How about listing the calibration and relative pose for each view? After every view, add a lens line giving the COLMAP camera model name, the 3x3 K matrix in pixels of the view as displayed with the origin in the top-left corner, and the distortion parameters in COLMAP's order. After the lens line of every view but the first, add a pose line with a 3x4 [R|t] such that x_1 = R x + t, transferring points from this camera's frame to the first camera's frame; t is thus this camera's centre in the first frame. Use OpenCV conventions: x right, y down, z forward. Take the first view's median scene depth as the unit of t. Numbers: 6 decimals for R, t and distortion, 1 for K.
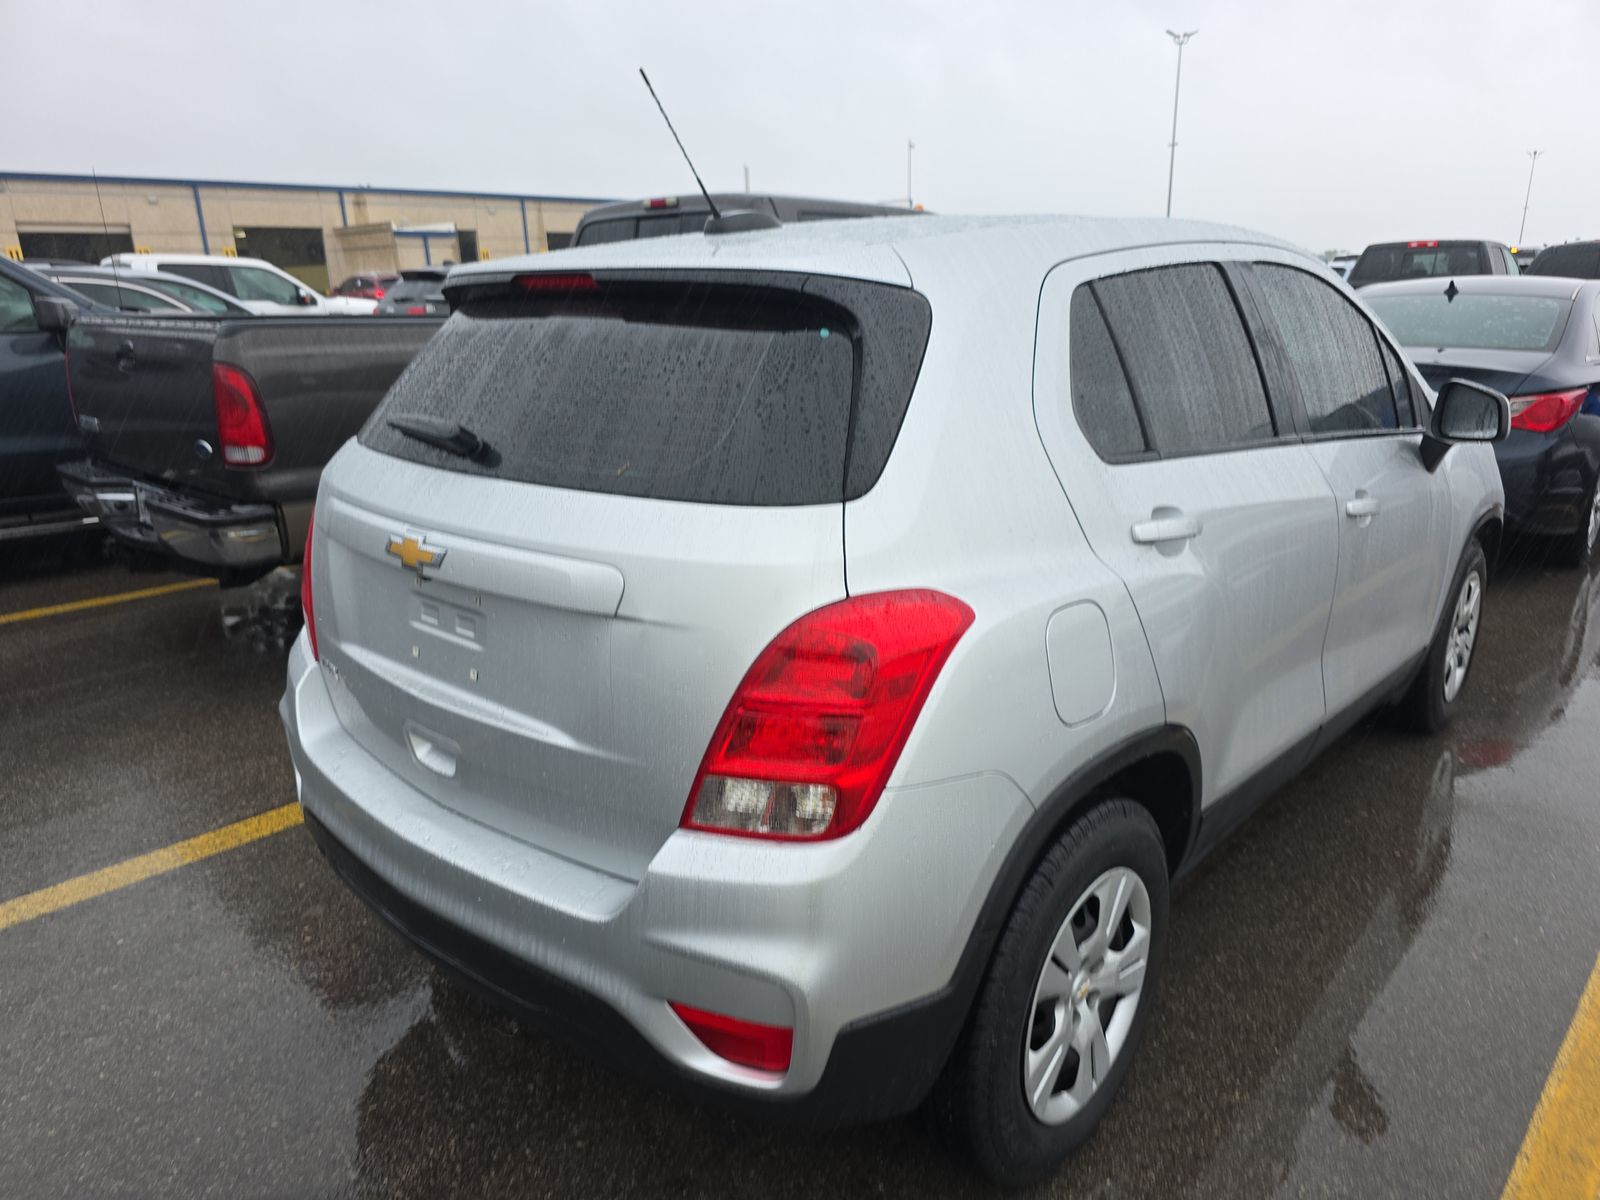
lens RADIAL K [[1064.8, 0, 793.1], [0, 1064.8, 596.5], [0, 0, 1]] dist [0.024328, -0.020962]
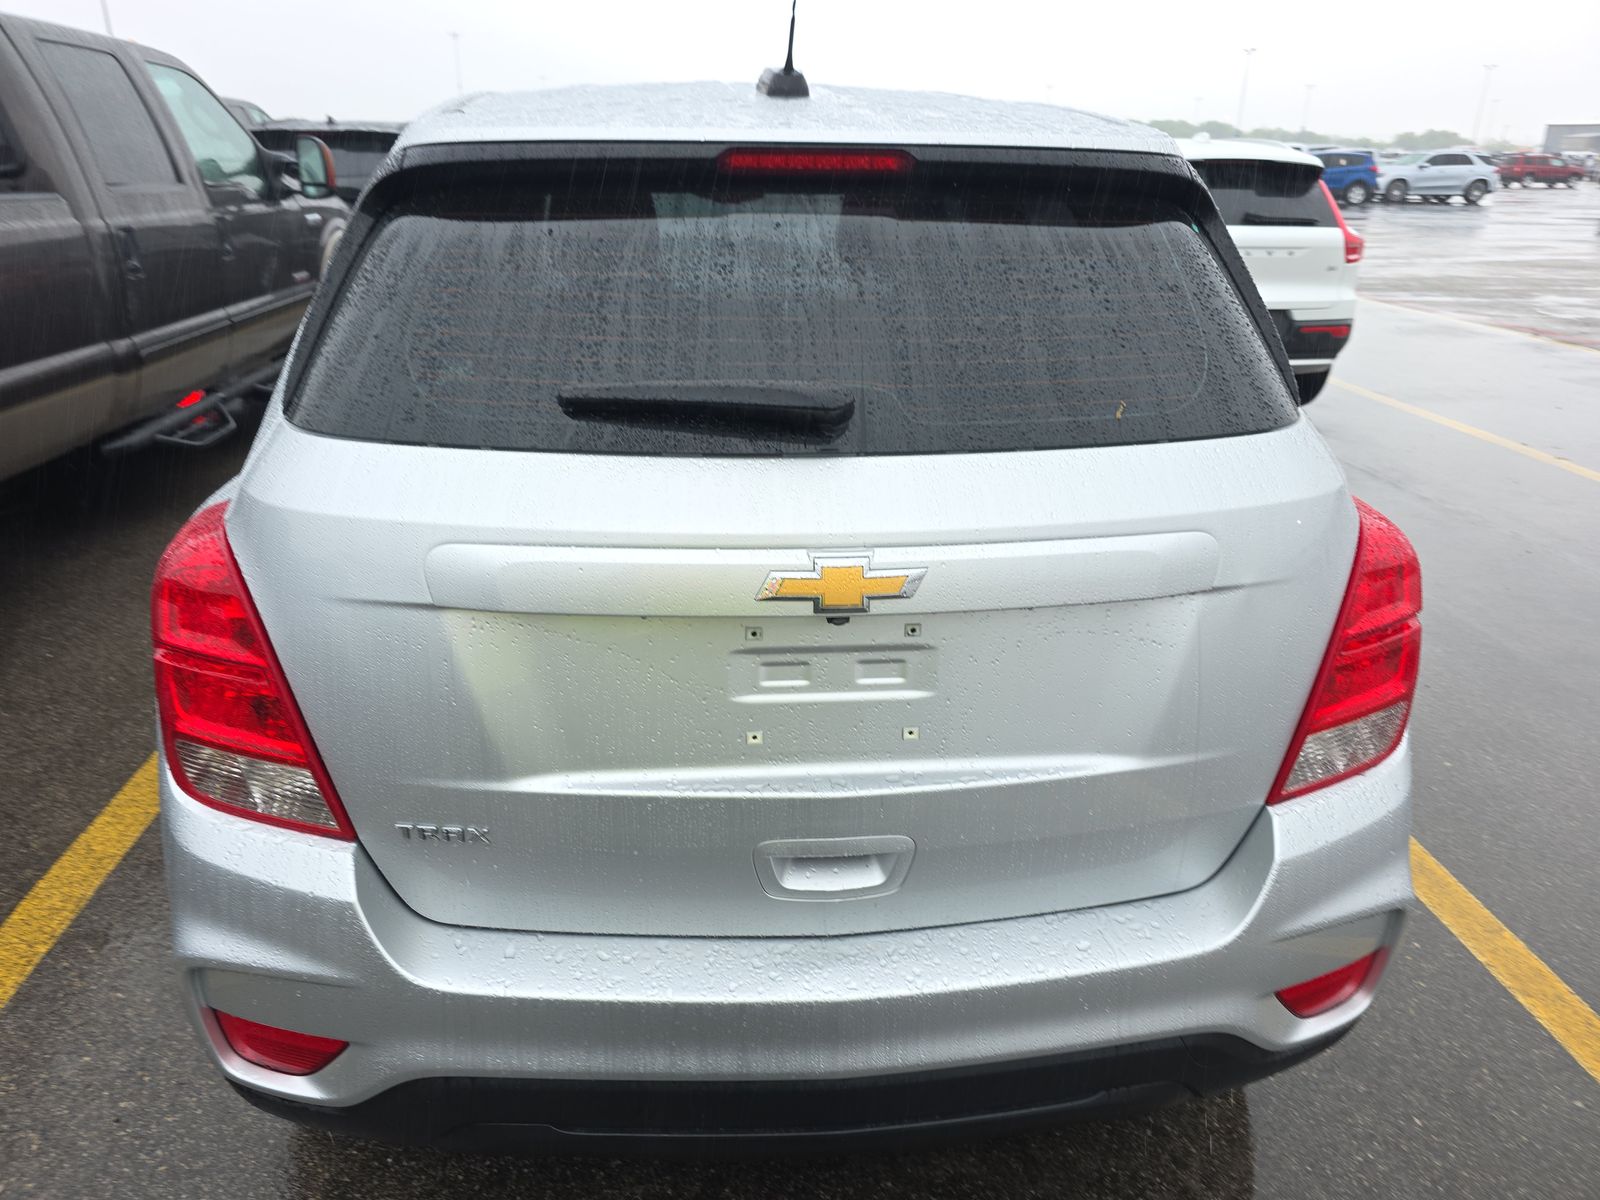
lens RADIAL K [[1064.8, 0, 797.9], [0, 1064.8, 597.1], [0, 0, 1]] dist [0.024328, -0.020962]
pose [[0.708125, -0.255056, 0.658412, -0.760970], [0.183032, 0.966911, 0.177711, -0.147958], [-0.681952, -0.005331, 0.731377, 0.505626]]
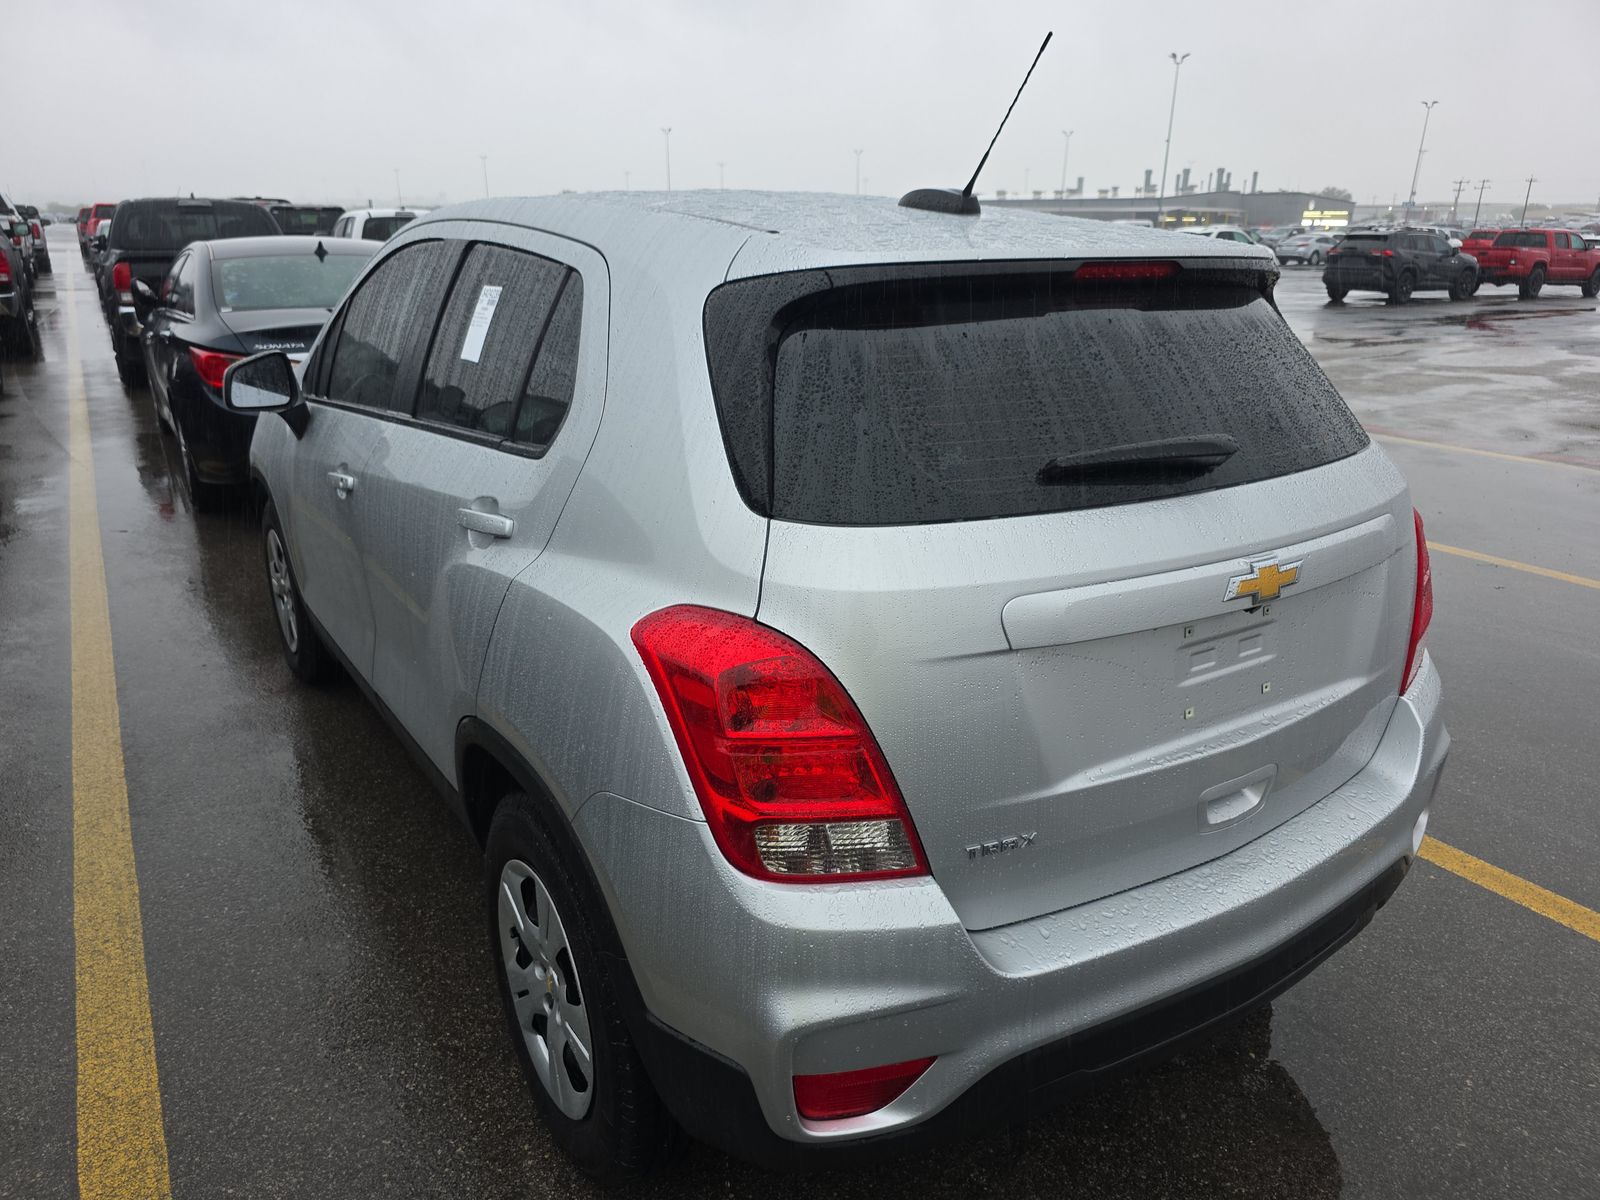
lens RADIAL K [[1064.8, 0, 799.9], [0, 1064.8, 633.4], [0, 0, 1]] dist [0.024328, -0.020962]
pose [[0.310201, -0.327774, 0.892379, -1.216149], [0.263246, 0.931593, 0.250670, -0.310111], [-0.913497, 0.157157, 0.375266, 0.967477]]
